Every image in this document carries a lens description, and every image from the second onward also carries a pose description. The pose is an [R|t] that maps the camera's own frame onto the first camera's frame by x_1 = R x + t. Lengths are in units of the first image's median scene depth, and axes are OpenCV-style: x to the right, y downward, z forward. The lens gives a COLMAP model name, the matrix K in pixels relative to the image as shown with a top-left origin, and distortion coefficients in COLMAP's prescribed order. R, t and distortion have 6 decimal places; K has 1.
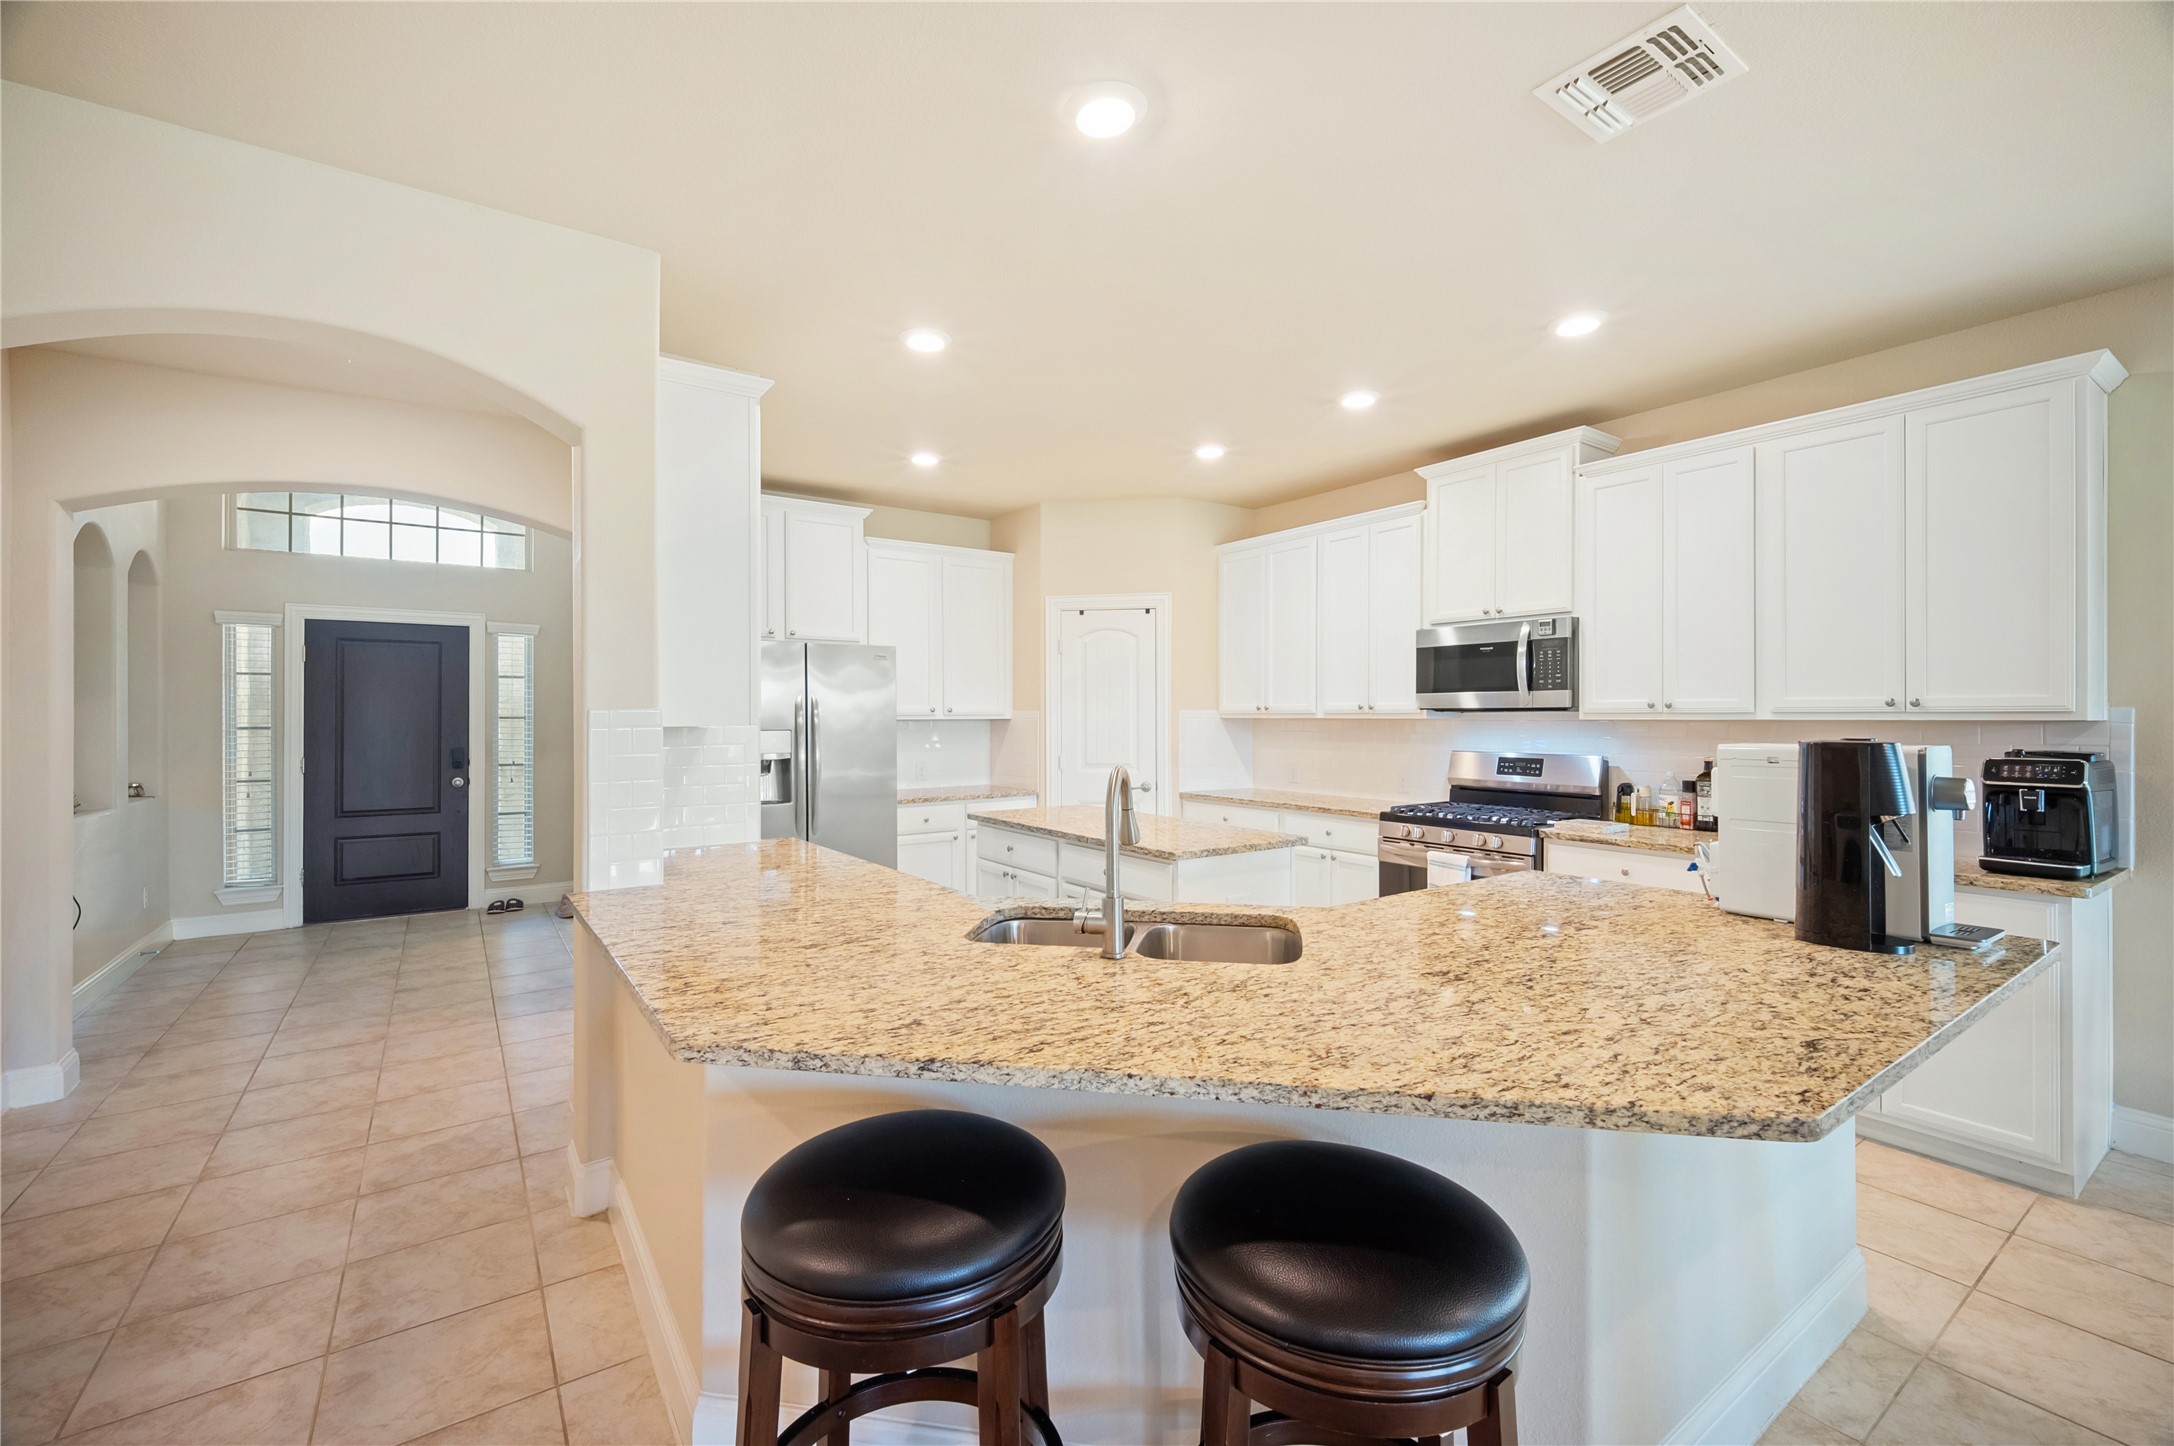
lens RADIAL K [[912.0, 0, 1101.9], [0, 912.0, 710.7], [0, 0, 1]] dist [0.003837, -0.001488]
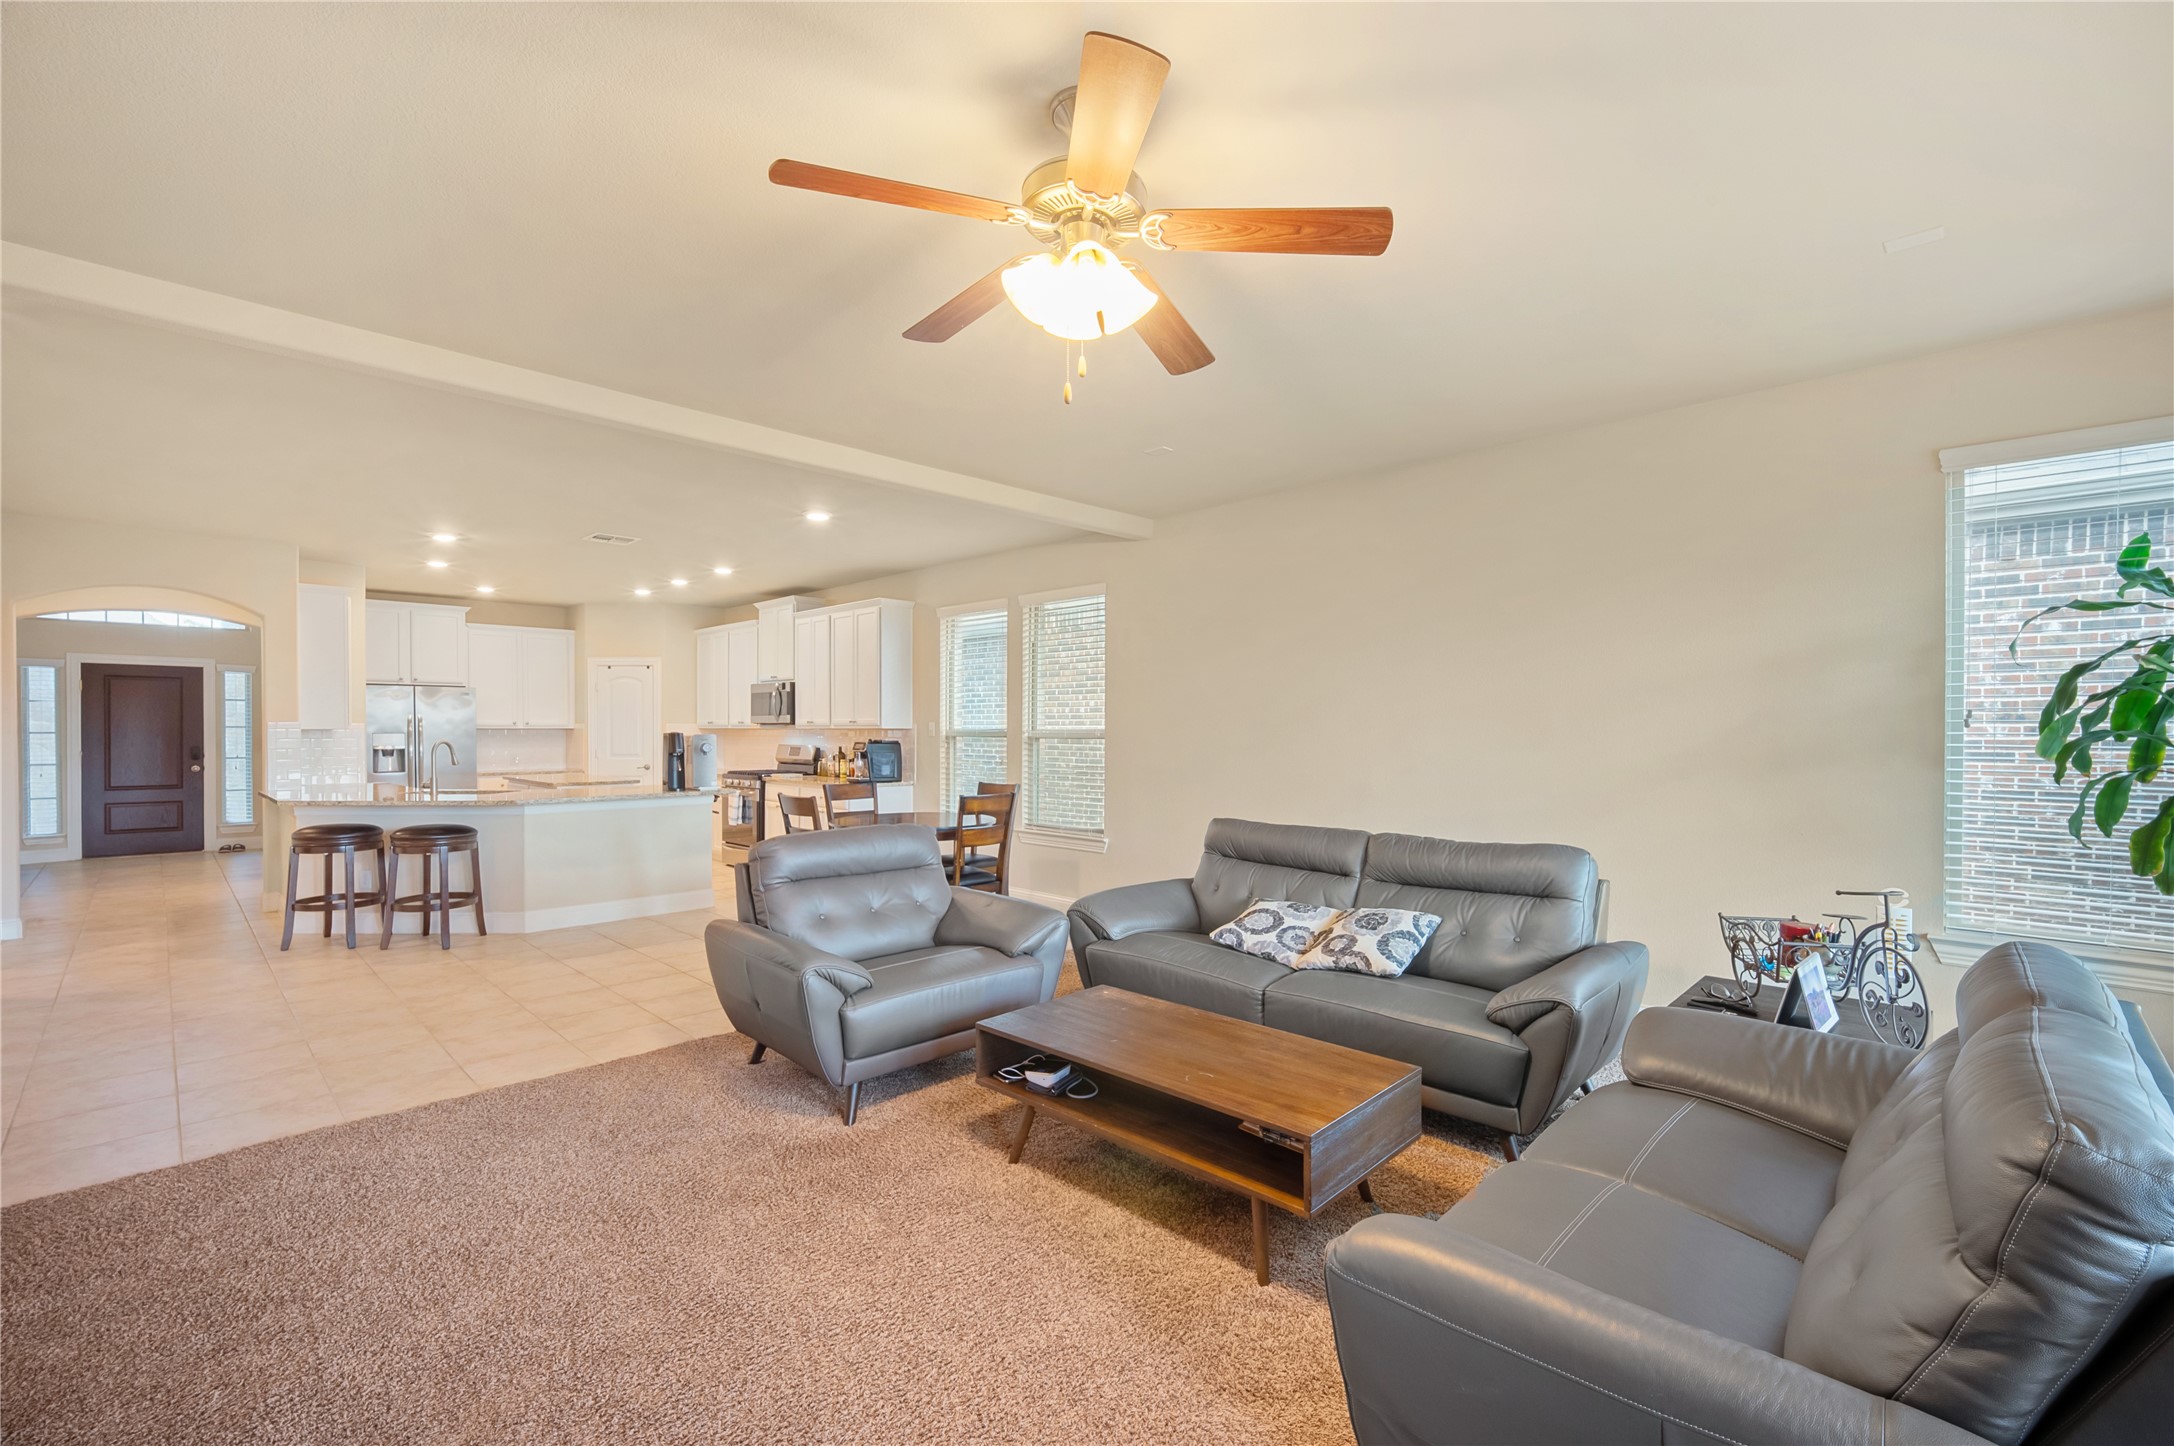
lens RADIAL K [[912.0, 0, 1099.8], [0, 912.0, 736.2], [0, 0, 1]] dist [0.003837, -0.001488]
pose [[0.984041, -0.000372, 0.177942, 0.701899], [-0.002419, 0.999877, 0.015469, -0.005768], [-0.177926, -0.015652, 0.983919, -1.059831]]
